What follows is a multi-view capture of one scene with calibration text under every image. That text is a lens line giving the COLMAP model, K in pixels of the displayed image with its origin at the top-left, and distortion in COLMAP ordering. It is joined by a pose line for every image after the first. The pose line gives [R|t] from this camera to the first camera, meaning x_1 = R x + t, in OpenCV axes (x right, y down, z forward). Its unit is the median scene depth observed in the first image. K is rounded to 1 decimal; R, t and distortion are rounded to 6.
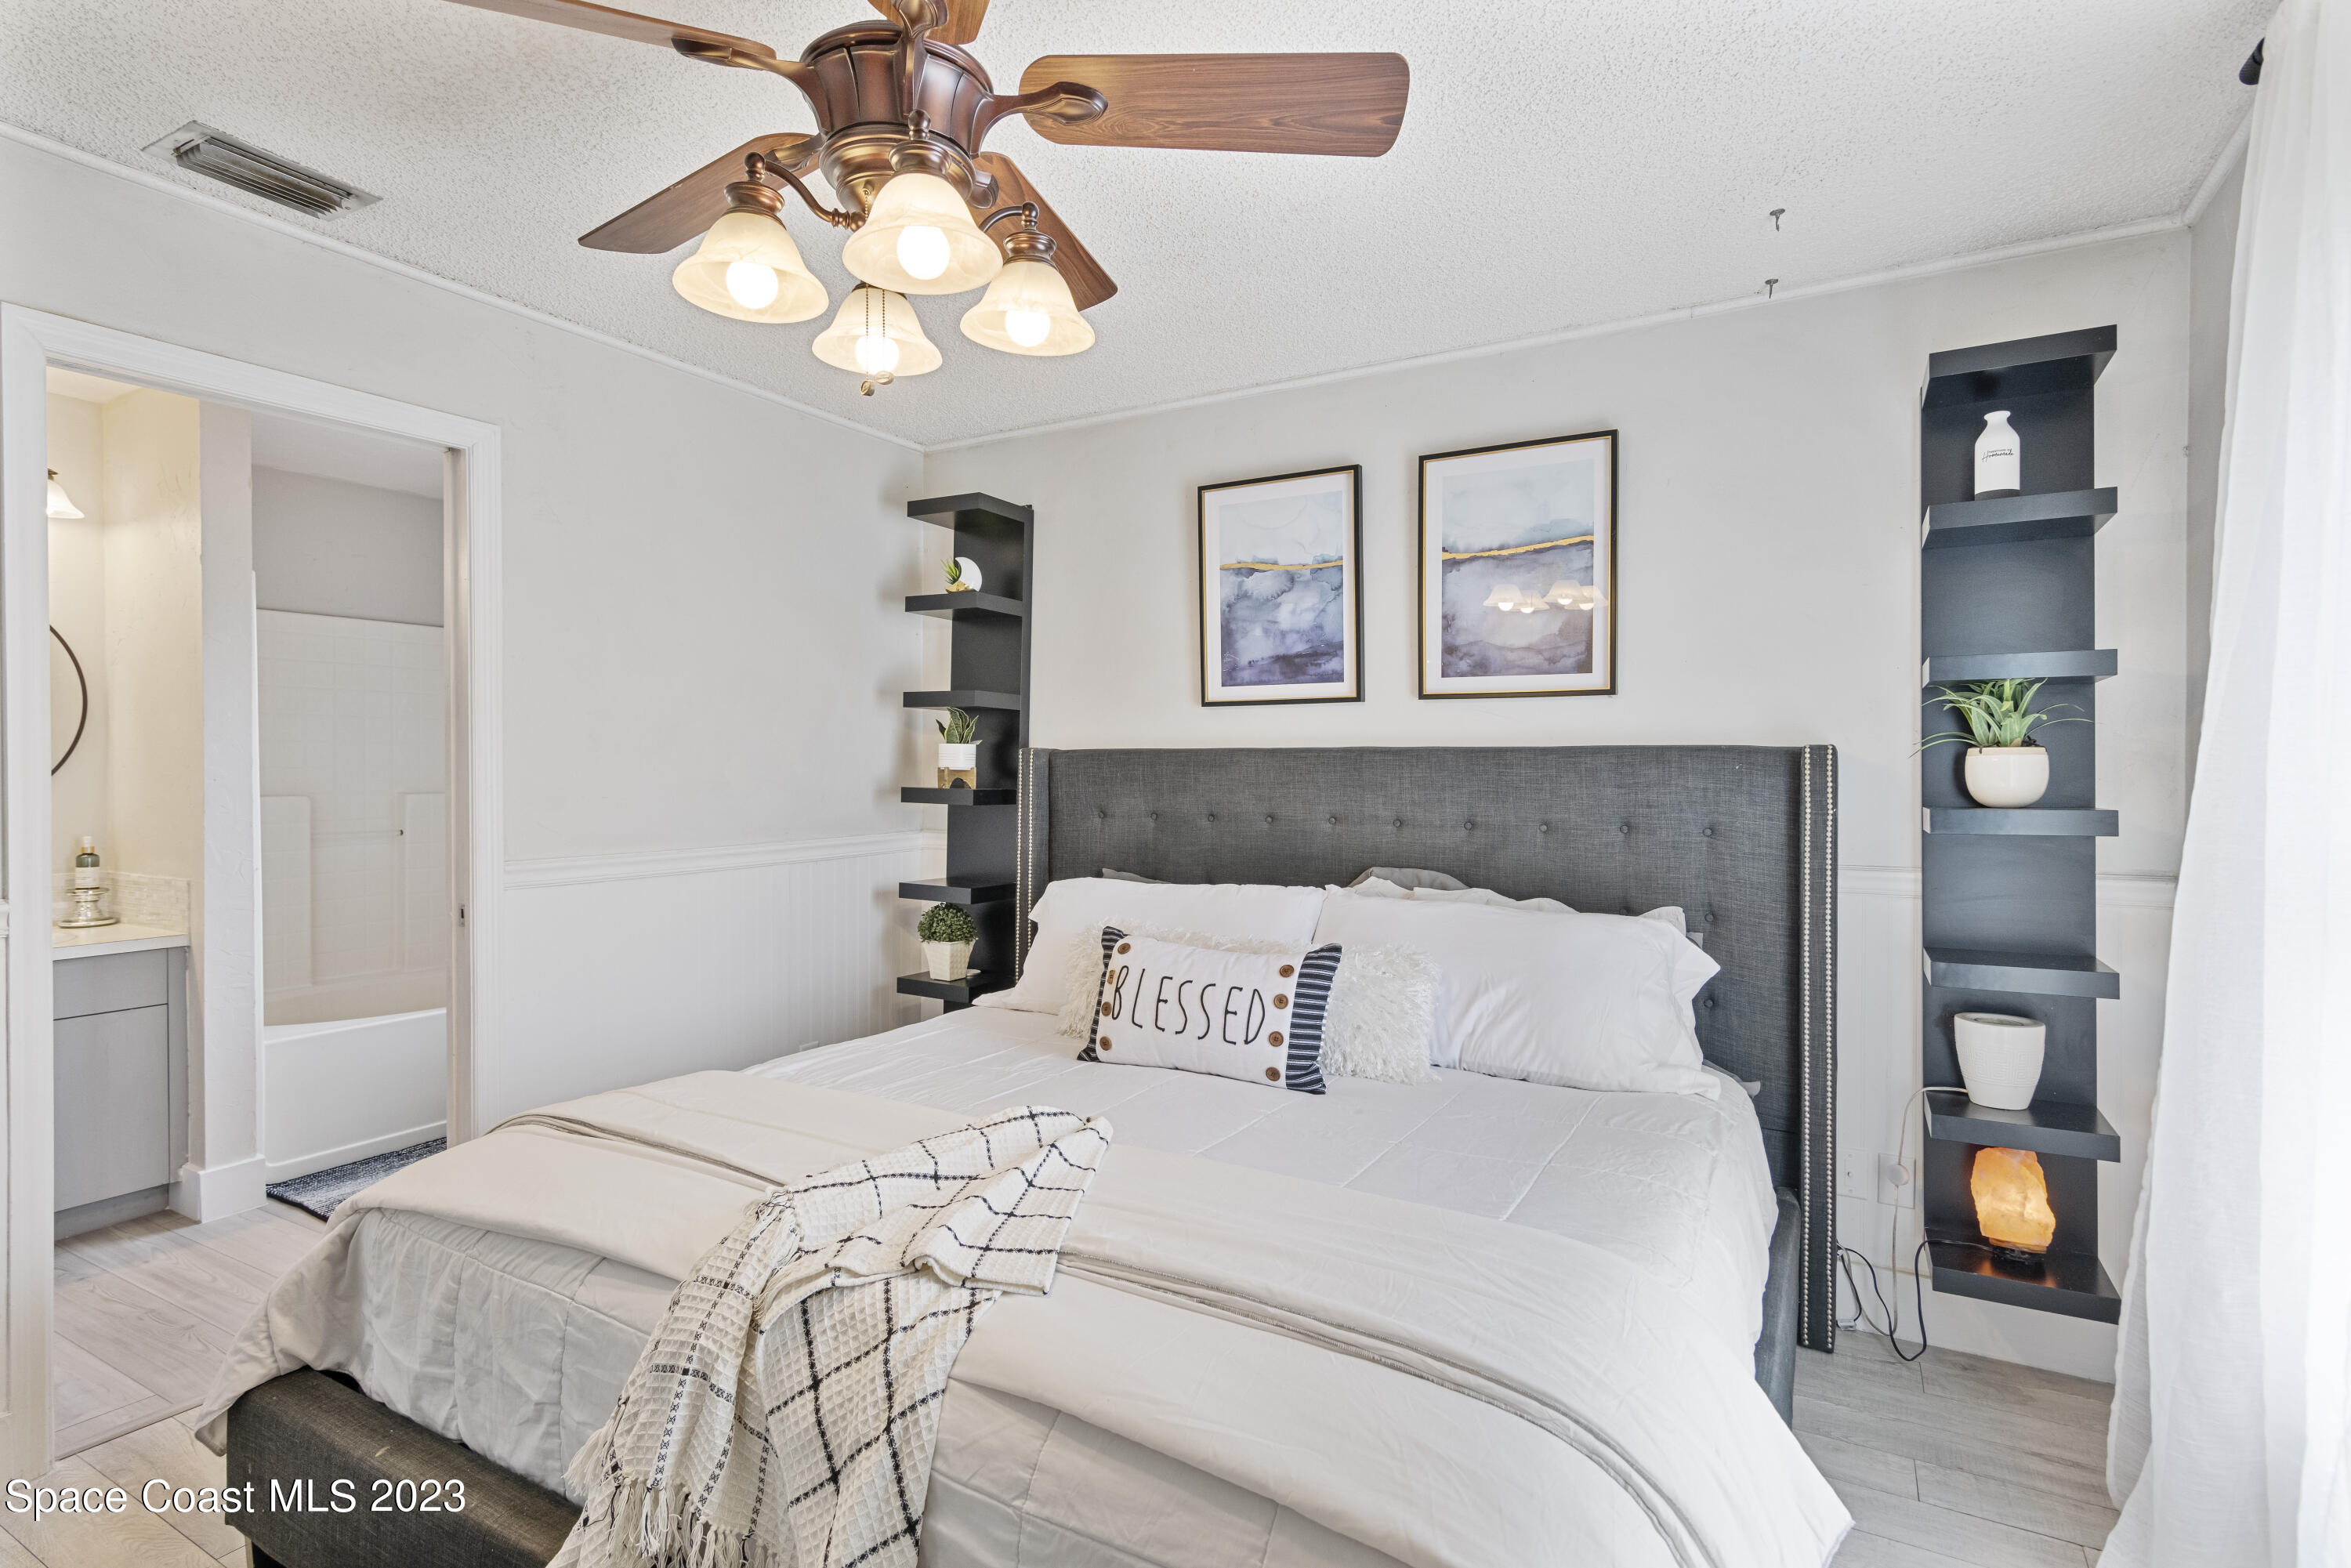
lens RADIAL K [[1161.9, 0, 1172.6], [0, 1161.9, 776.8], [0, 0, 1]] dist [0.007332, 0.000394]
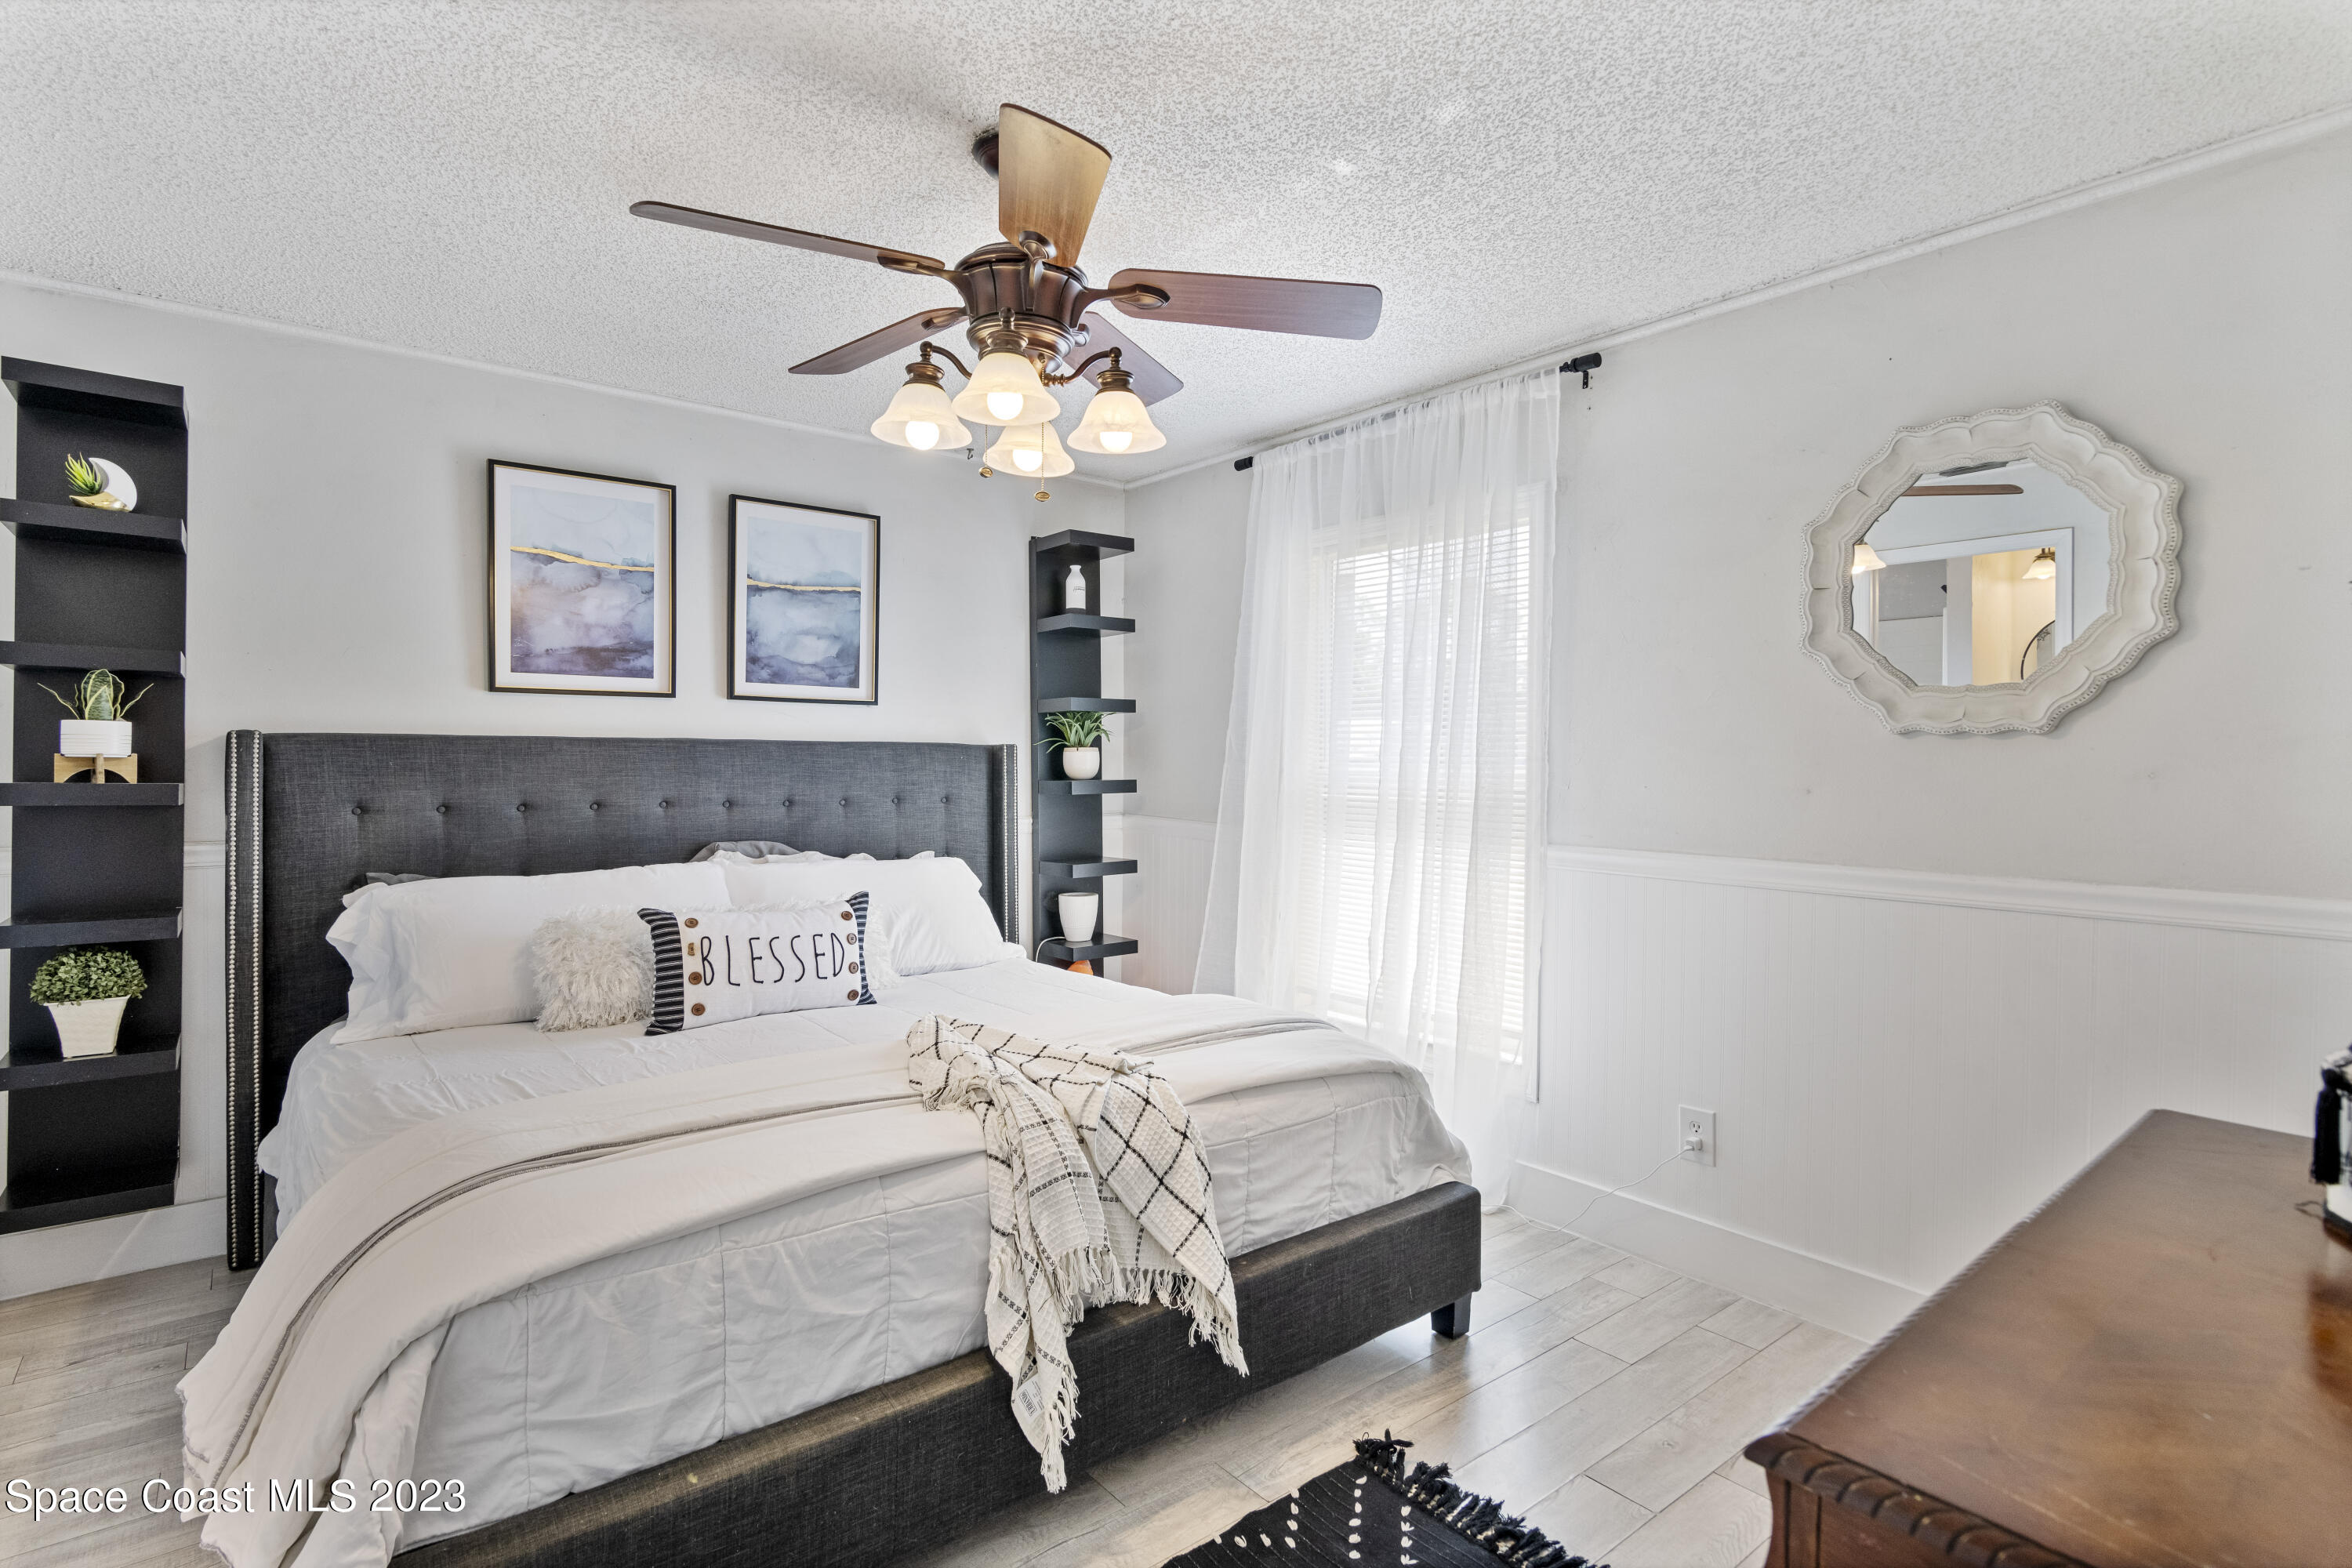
lens RADIAL K [[1162.4, 0, 1173.1], [0, 1162.4, 776.8], [0, 0, 1]] dist [0.007332, 0.000394]
pose [[0.356482, -0.012960, 0.934212, -0.737302], [0.004611, 0.999916, 0.012112, 0.000046], [-0.934291, -0.000010, 0.356512, 0.156587]]
